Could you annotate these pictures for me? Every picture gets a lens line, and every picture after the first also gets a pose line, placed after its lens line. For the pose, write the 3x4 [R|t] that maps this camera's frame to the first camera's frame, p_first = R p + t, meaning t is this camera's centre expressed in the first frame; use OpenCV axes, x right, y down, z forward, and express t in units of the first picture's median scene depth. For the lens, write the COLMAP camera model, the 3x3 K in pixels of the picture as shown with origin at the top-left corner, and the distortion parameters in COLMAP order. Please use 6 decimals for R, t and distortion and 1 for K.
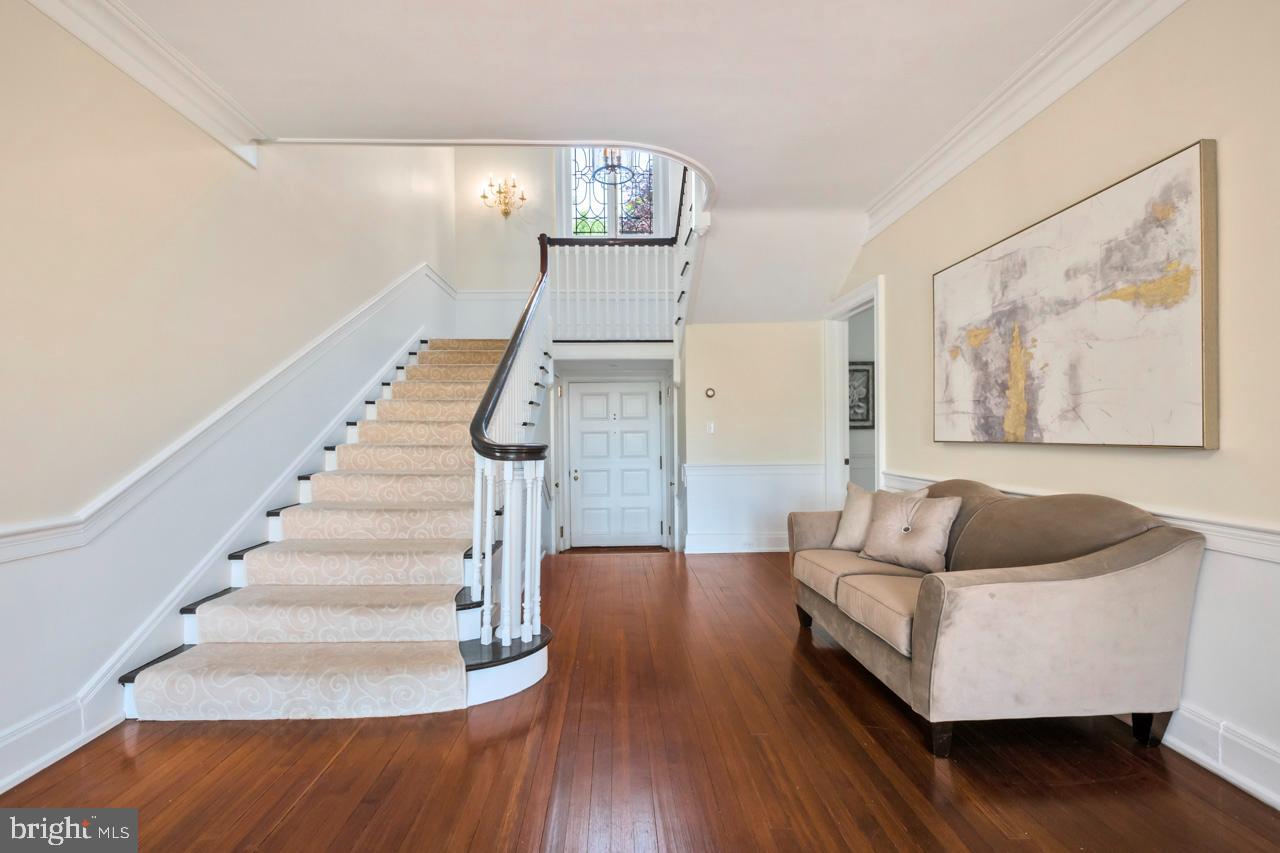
lens RADIAL K [[545.5, 0, 632.1], [0, 545.5, 432.5], [0, 0, 1]] dist [-0.001501, 0.000306]
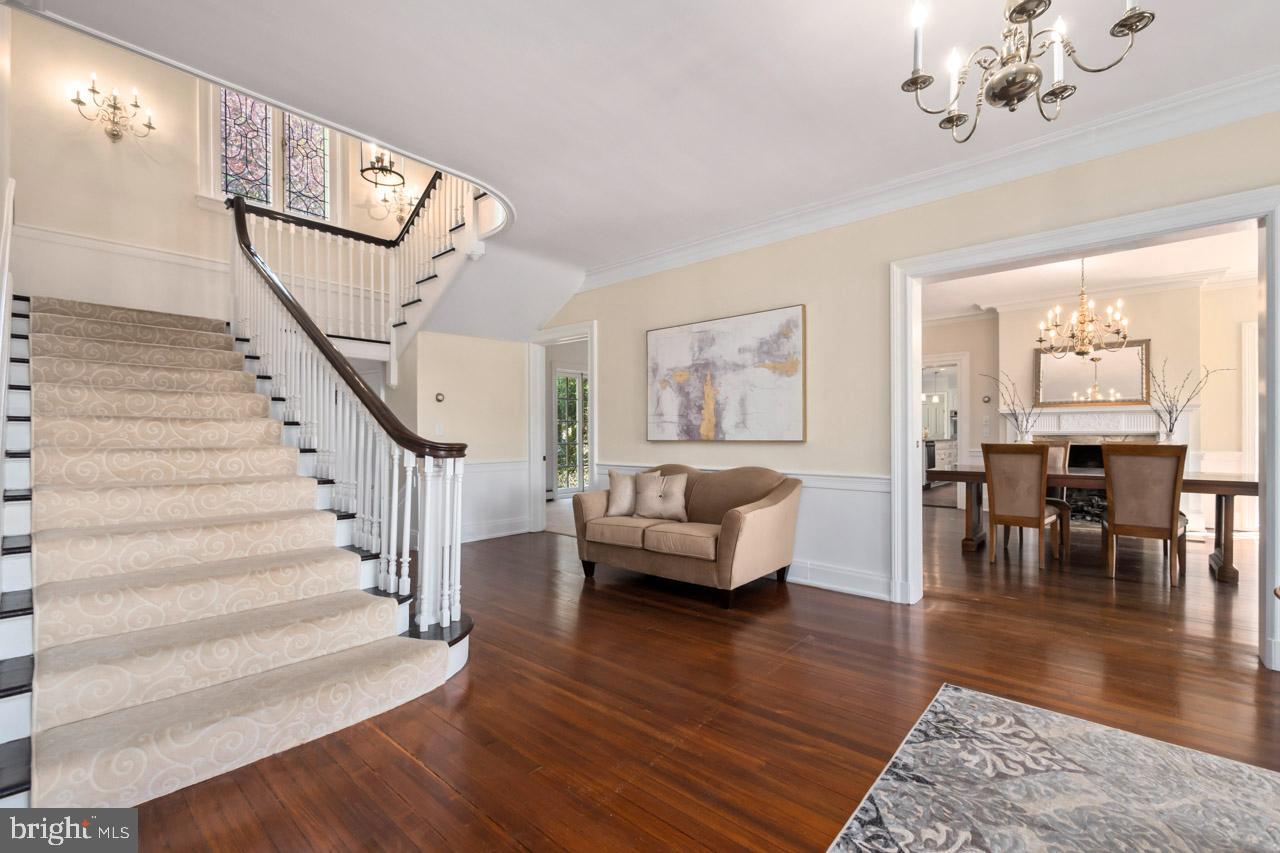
lens RADIAL K [[545.5, 0, 632.1], [0, 545.5, 432.5], [0, 0, 1]] dist [-0.001501, 0.000306]
pose [[0.691178, 0.007225, 0.722648, -0.604836], [-0.002114, 0.999966, -0.007976, 0.006414], [-0.722681, 0.003985, 0.691170, -0.023510]]
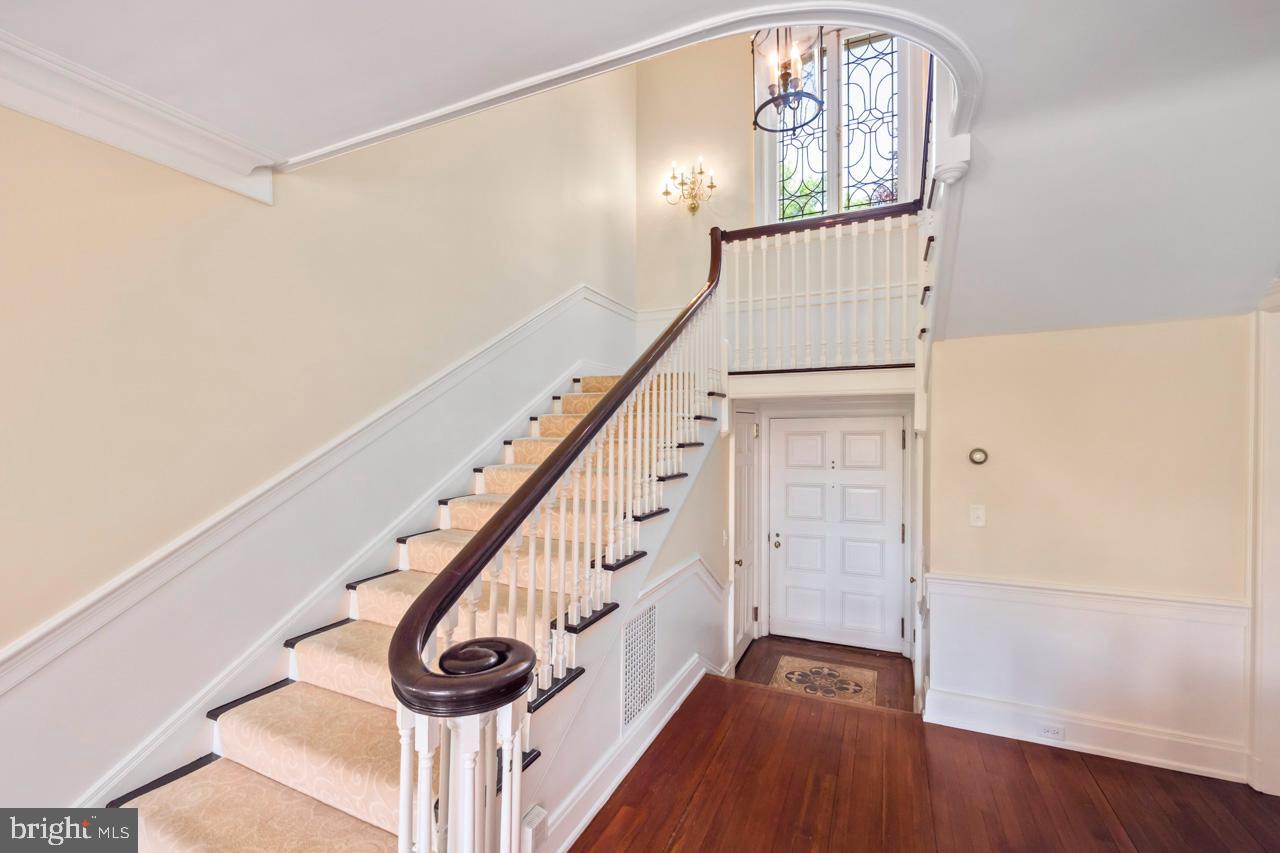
lens RADIAL K [[545.1, 0, 631.3], [0, 545.1, 439.5], [0, 0, 1]] dist [-0.001575, 0.000117]
pose [[0.891630, 0.014242, -0.452541, 0.124002], [-0.007956, 0.999844, 0.015791, -0.158573], [0.452695, -0.010479, 0.891604, 0.515474]]
